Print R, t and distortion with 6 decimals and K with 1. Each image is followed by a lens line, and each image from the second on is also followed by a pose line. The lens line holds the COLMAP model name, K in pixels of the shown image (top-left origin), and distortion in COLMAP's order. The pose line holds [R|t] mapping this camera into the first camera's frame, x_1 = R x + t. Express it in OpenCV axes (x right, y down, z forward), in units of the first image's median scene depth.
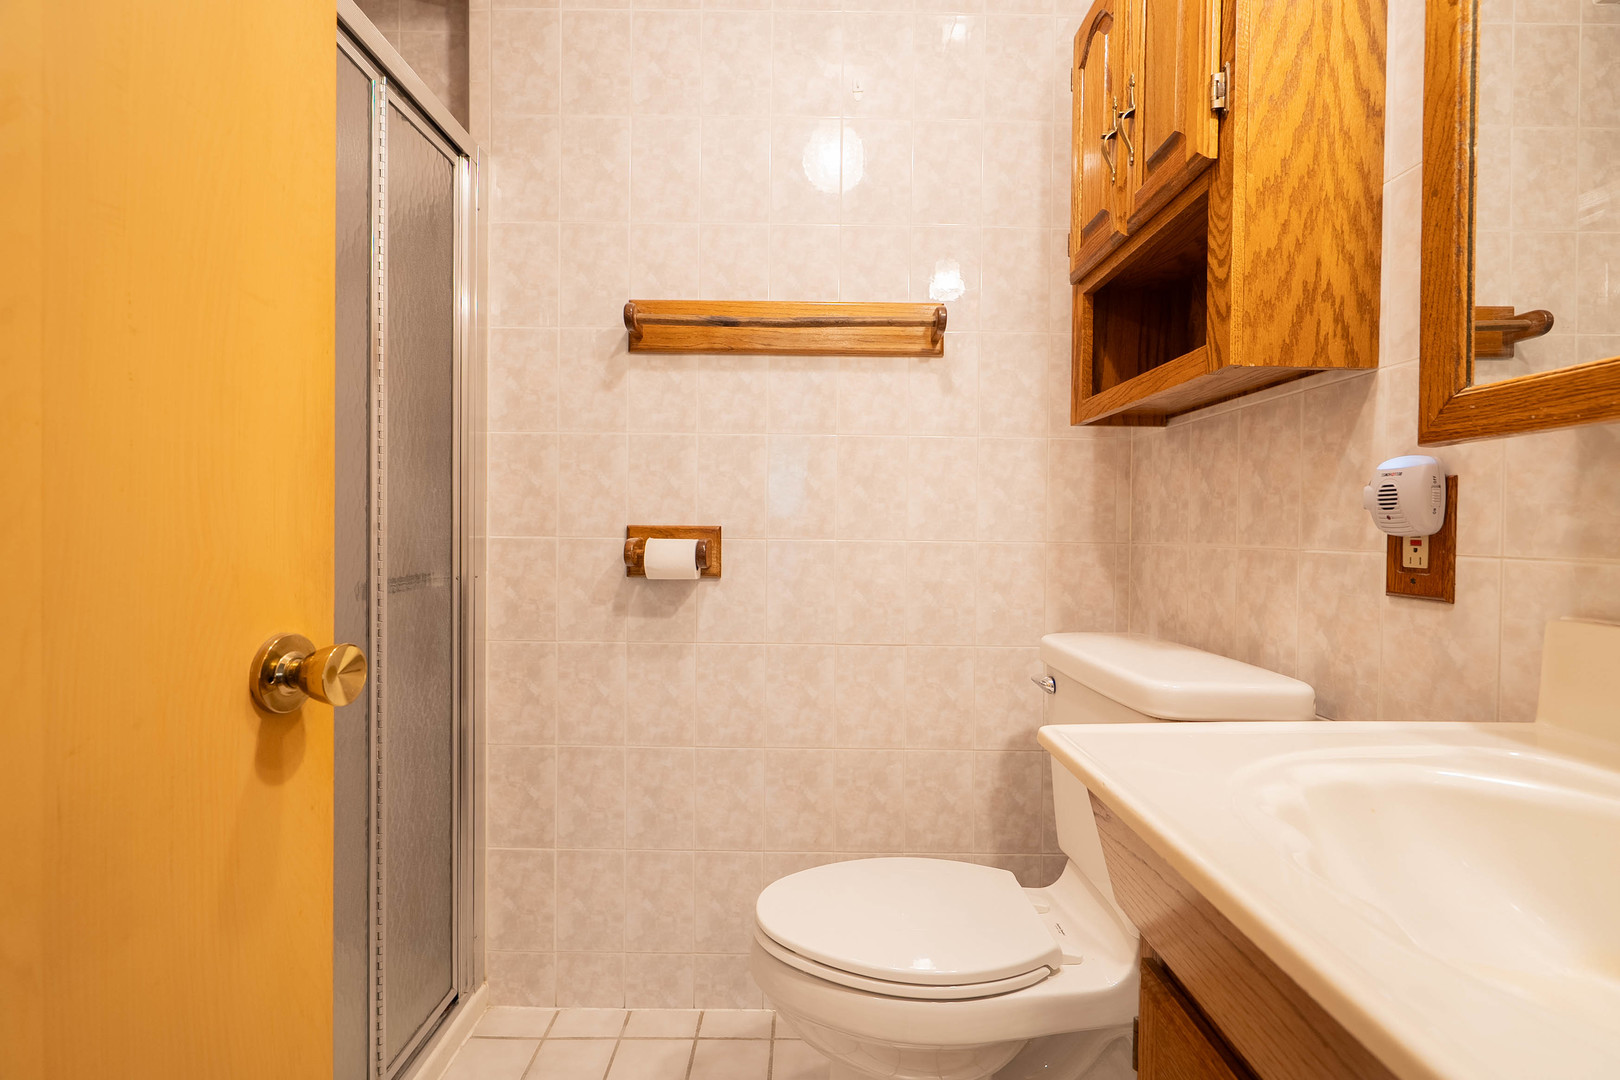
lens RADIAL K [[740.0, 0, 809.2], [0, 740.0, 538.3], [0, 0, 1]] dist [0.001959, 0.000783]
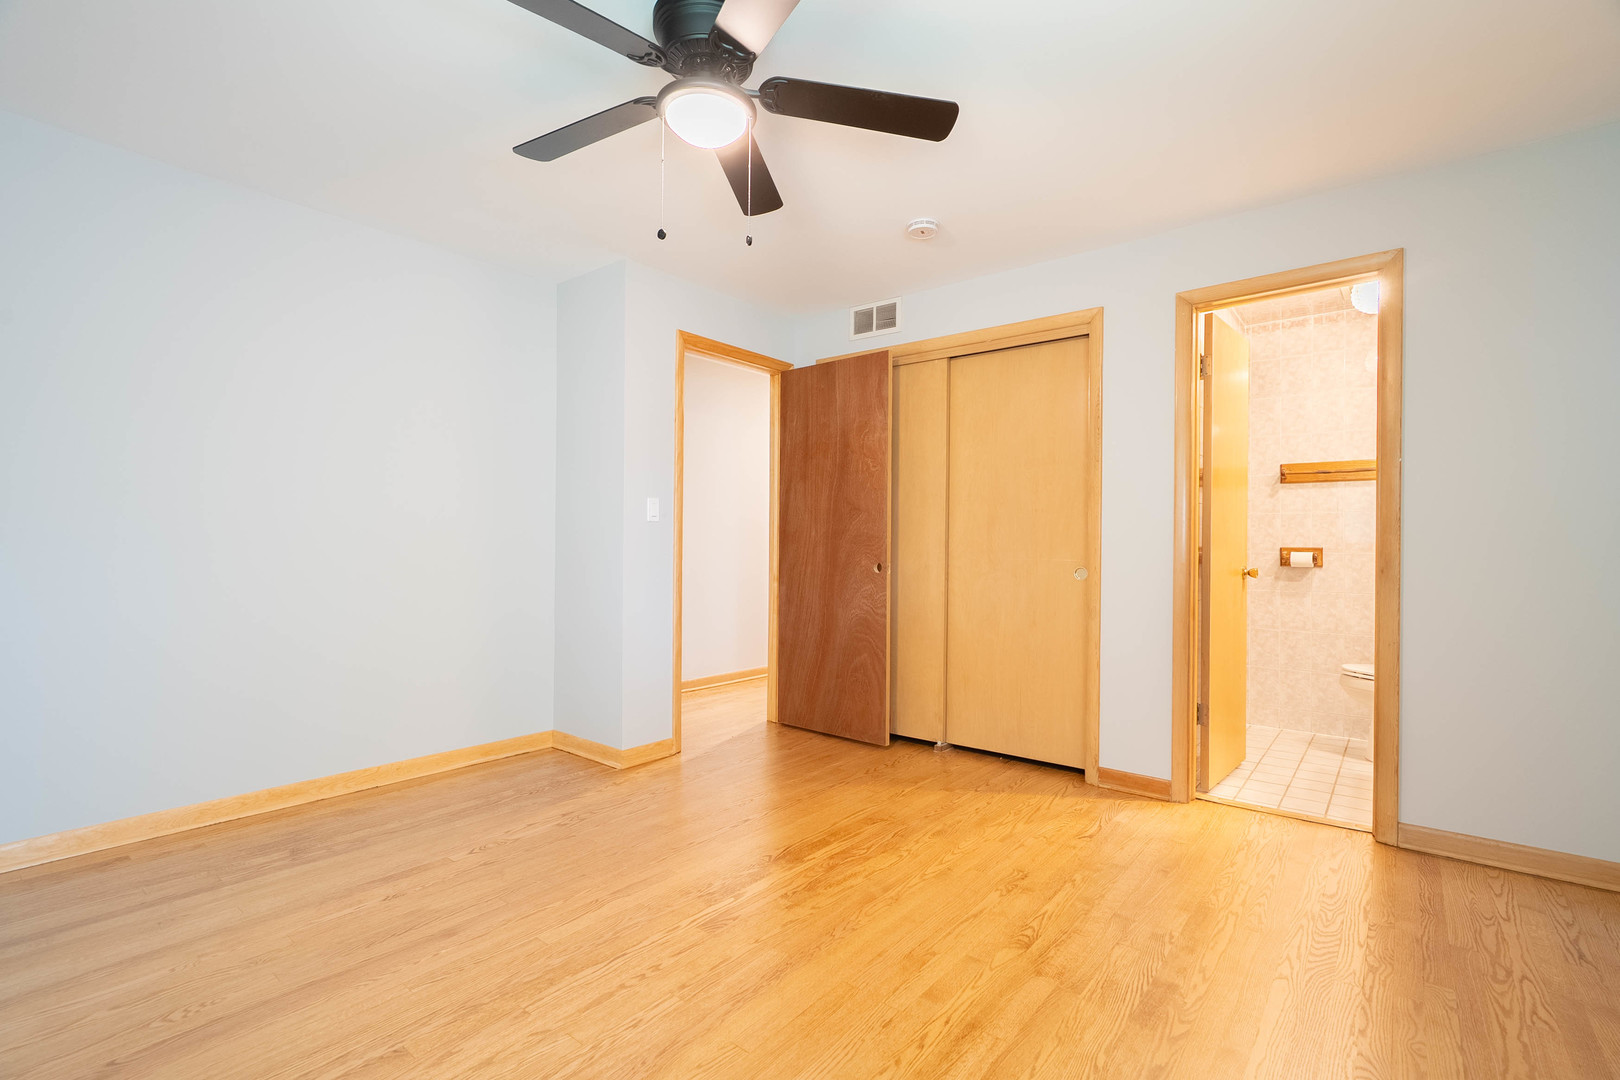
lens RADIAL K [[740.0, 0, 810.0], [0, 740.0, 539.2], [0, 0, 1]] dist [0.001959, 0.000783]
pose [[0.778002, -0.007787, -0.628213, 0.117651], [-0.004760, 0.999821, -0.018289, 0.010854], [0.628243, 0.017220, 0.777826, -2.187102]]
